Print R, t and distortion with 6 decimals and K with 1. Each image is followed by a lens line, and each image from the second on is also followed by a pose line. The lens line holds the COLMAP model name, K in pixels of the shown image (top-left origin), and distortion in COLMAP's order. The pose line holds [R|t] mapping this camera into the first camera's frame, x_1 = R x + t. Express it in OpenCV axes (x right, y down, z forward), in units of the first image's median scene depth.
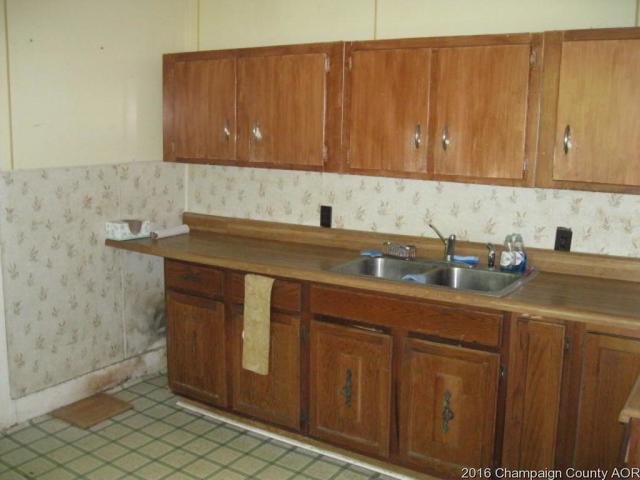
lens RADIAL K [[662.0, 0, 320.7], [0, 662.0, 240.0], [0, 0, 1]] dist [-0.097821, 0.000000]
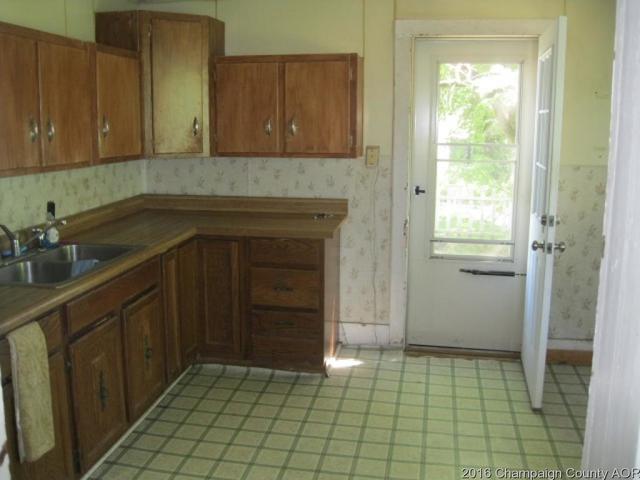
lens RADIAL K [[662.0, 0, 320.4], [0, 662.0, 239.8], [0, 0, 1]] dist [-0.097821, 0.000000]
pose [[-0.401991, -0.180636, 0.897649, -0.917021], [0.139485, 0.956825, 0.255009, -0.189070], [-0.904957, 0.227720, -0.359439, 1.015200]]
